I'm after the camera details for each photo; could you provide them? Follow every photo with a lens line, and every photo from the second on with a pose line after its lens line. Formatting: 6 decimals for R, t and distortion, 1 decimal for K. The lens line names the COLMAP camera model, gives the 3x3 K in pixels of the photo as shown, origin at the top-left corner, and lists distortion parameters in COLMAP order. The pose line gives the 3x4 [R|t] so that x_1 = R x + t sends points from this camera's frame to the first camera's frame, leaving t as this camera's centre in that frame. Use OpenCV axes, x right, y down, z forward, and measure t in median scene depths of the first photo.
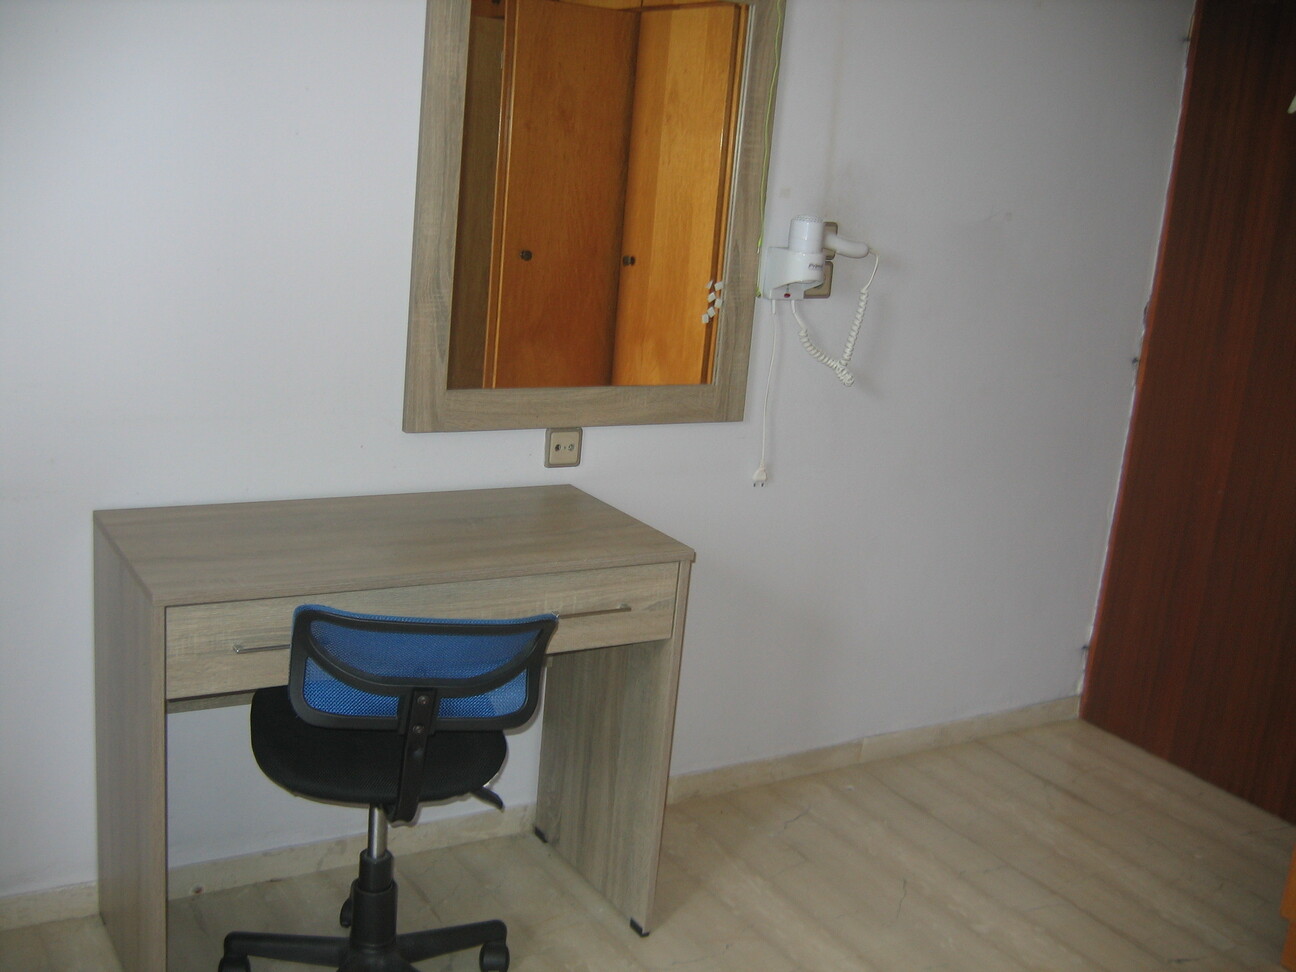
lens RADIAL K [[1409.9, 0, 612.4], [0, 1409.9, 490.4], [0, 0, 1]] dist [-0.145384, 0.144199]
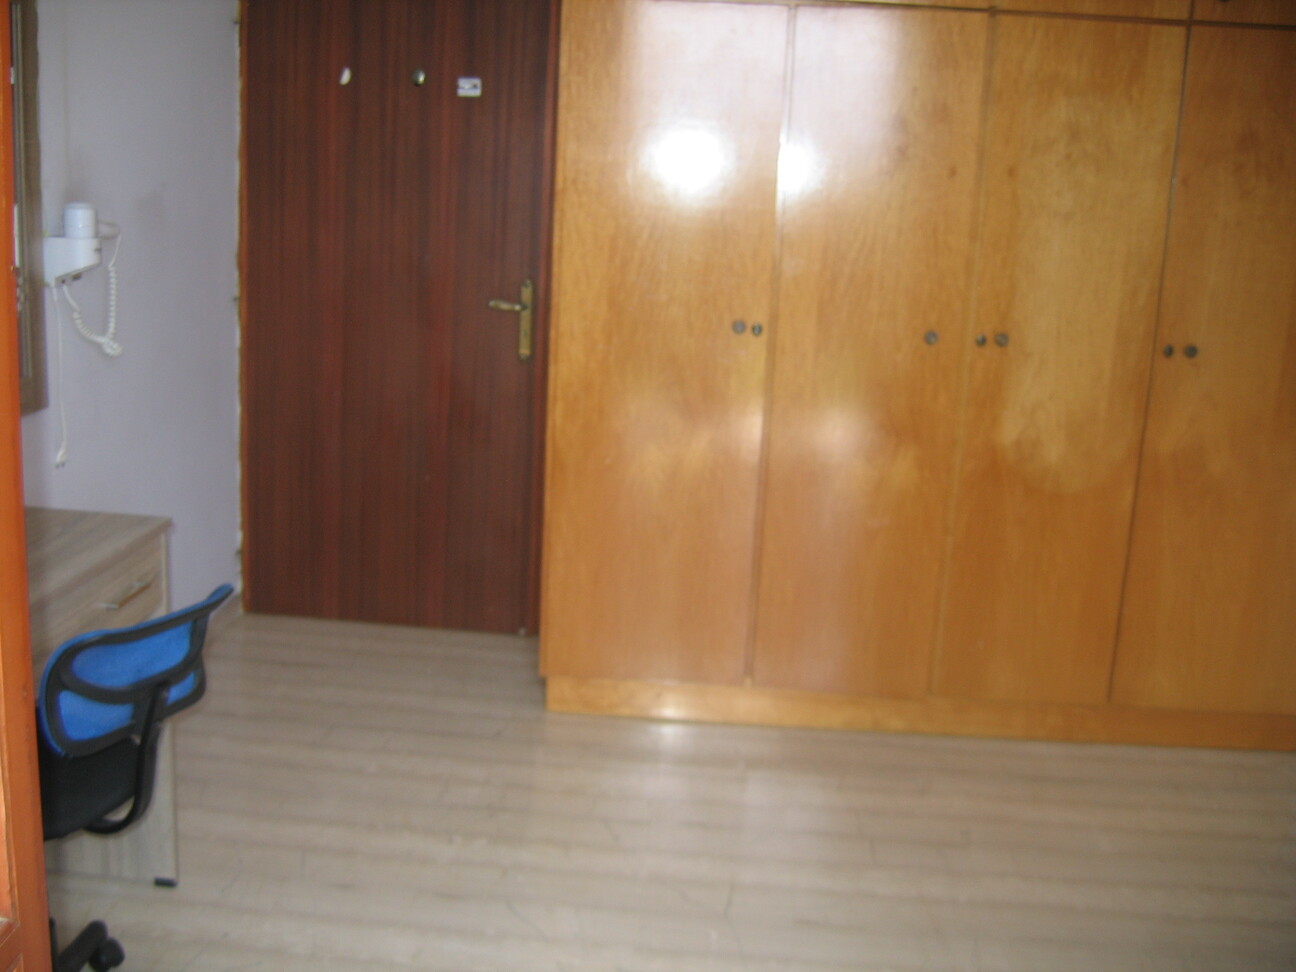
lens RADIAL K [[1409.9, 0, 612.4], [0, 1409.9, 490.4], [0, 0, 1]] dist [-0.145384, 0.144199]
pose [[0.583651, -0.234981, 0.777262, -0.485187], [0.195527, 0.969718, 0.146343, -0.059264], [-0.788113, 0.066562, 0.611922, 0.055449]]
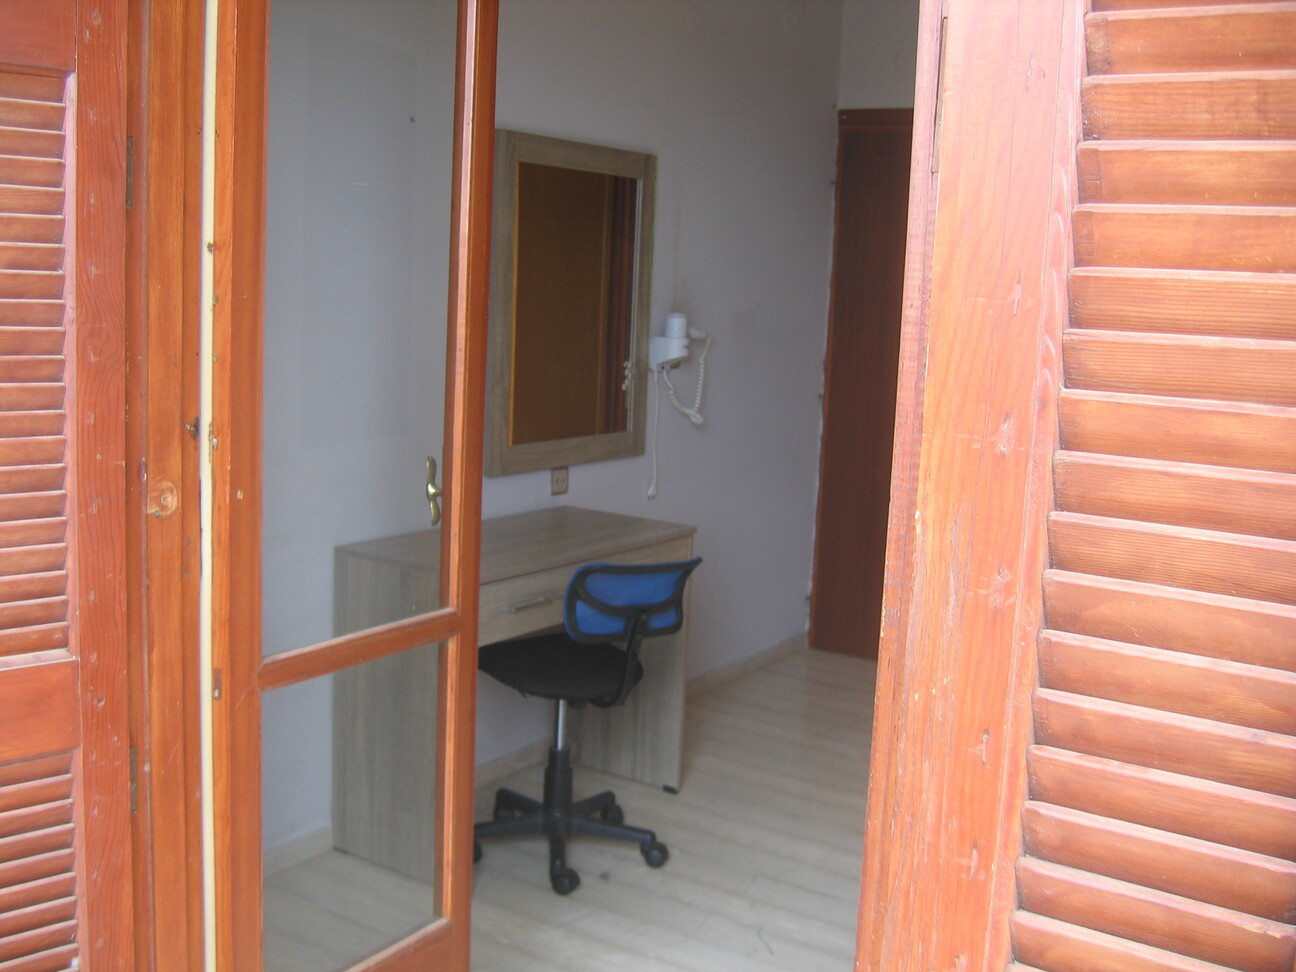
lens RADIAL K [[1409.9, 0, 612.4], [0, 1409.9, 490.4], [0, 0, 1]] dist [-0.145384, 0.144199]
pose [[0.907899, -0.108484, 0.404909, -0.557896], [0.134781, 0.990187, -0.036917, 0.039351], [-0.396931, 0.088090, 0.913612, -0.345905]]
